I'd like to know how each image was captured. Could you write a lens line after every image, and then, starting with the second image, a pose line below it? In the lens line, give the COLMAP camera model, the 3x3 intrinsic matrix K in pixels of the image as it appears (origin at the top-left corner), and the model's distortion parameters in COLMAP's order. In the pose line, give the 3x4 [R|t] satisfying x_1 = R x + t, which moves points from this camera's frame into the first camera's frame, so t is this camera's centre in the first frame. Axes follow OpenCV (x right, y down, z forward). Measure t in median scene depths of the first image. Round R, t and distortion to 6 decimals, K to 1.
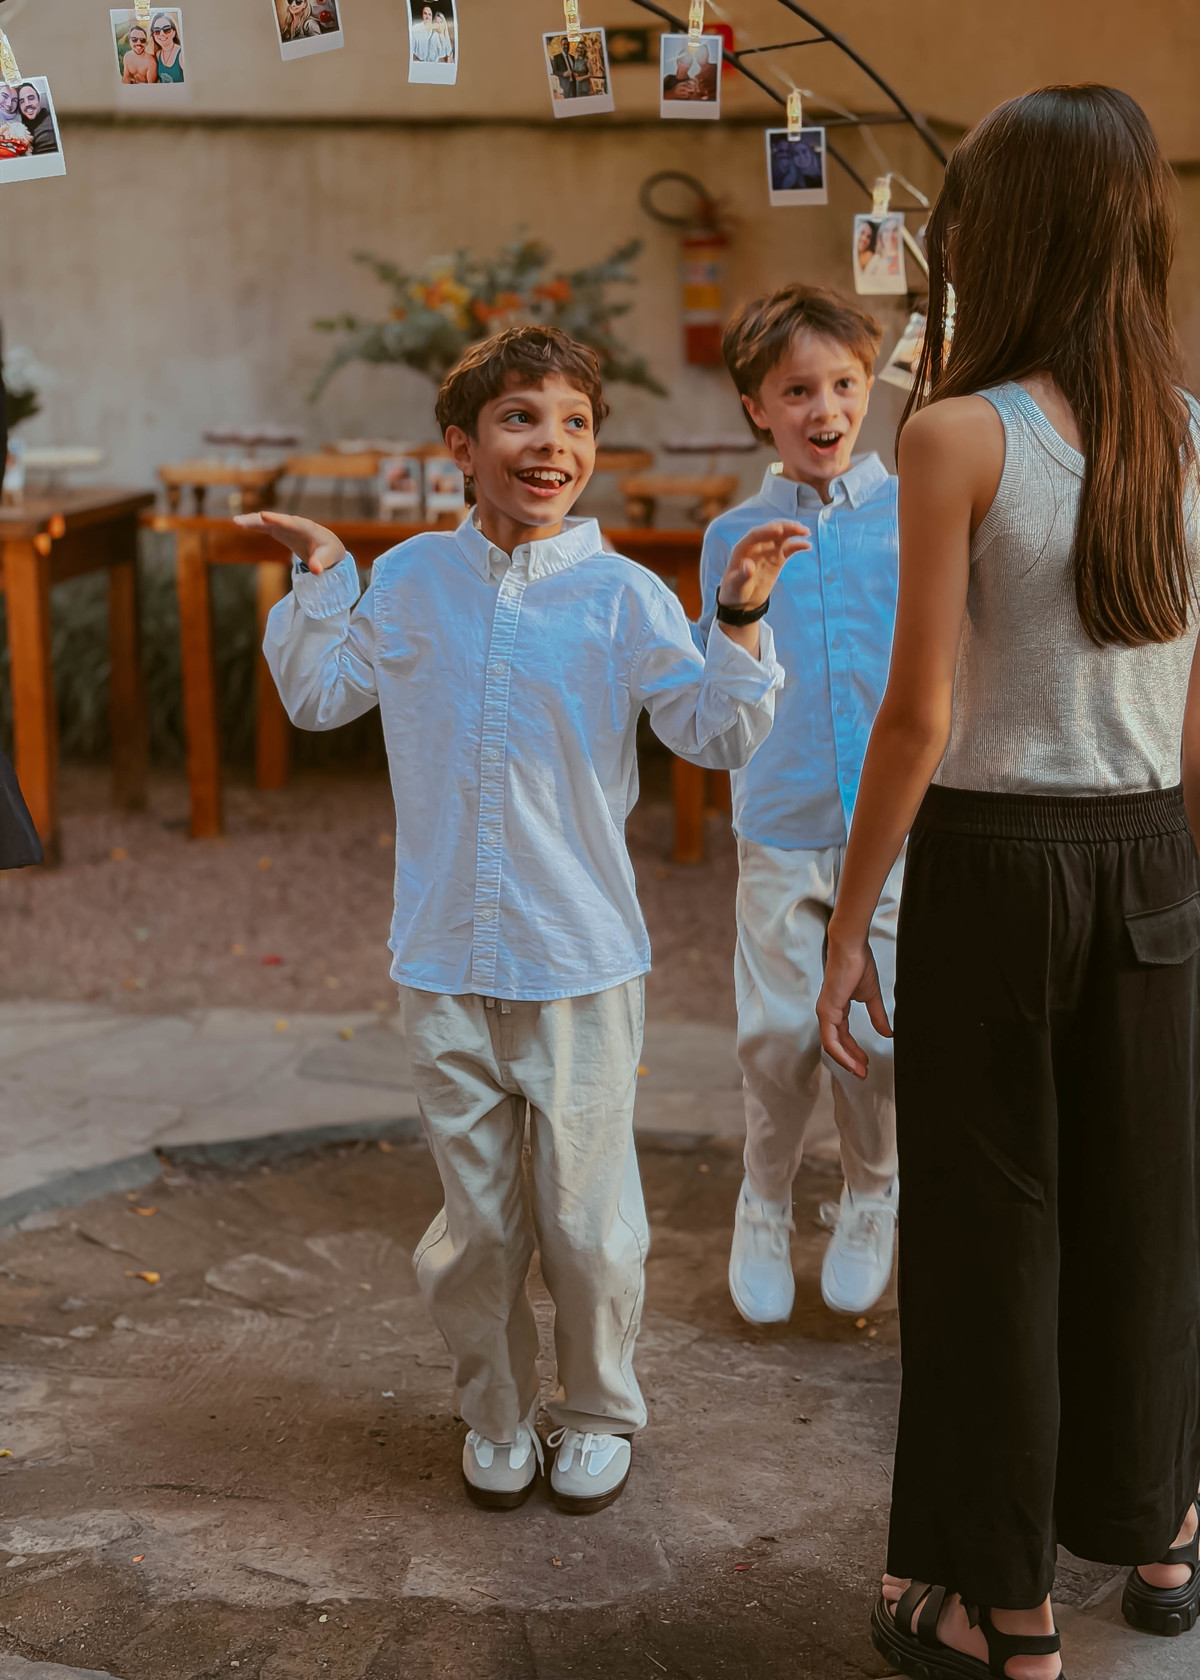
lens RADIAL K [[2690.7, 0, 609.3], [0, 2690.7, 852.1], [0, 0, 1]] dist [0.108502, 0.000000]
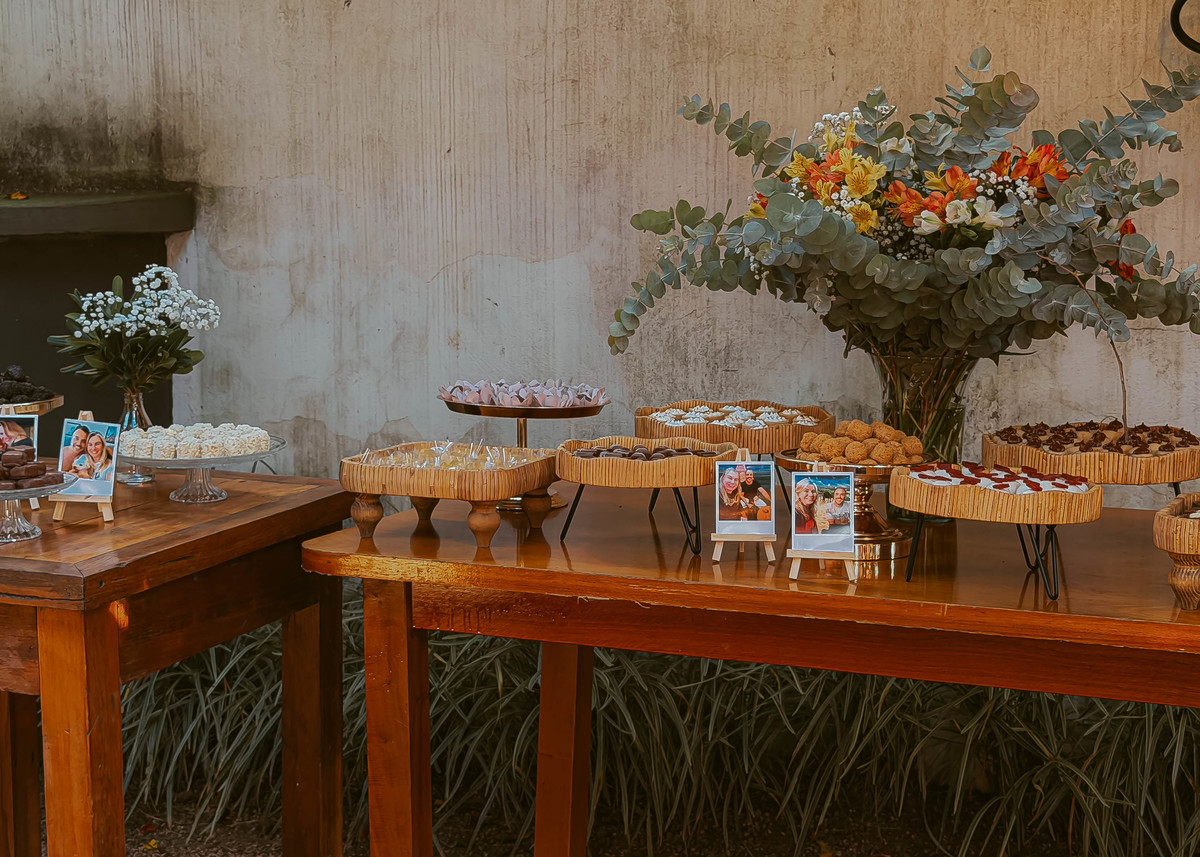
lens RADIAL K [[1922.0, 0, 623.6], [0, 1922.0, 442.3], [0, 0, 1]] dist [0.108502, 0.000000]
pose [[0.980400, 0.021181, -0.195875, -0.037753], [-0.032296, 0.998034, -0.053722, -0.198422], [0.194352, 0.058995, 0.979156, 0.937810]]
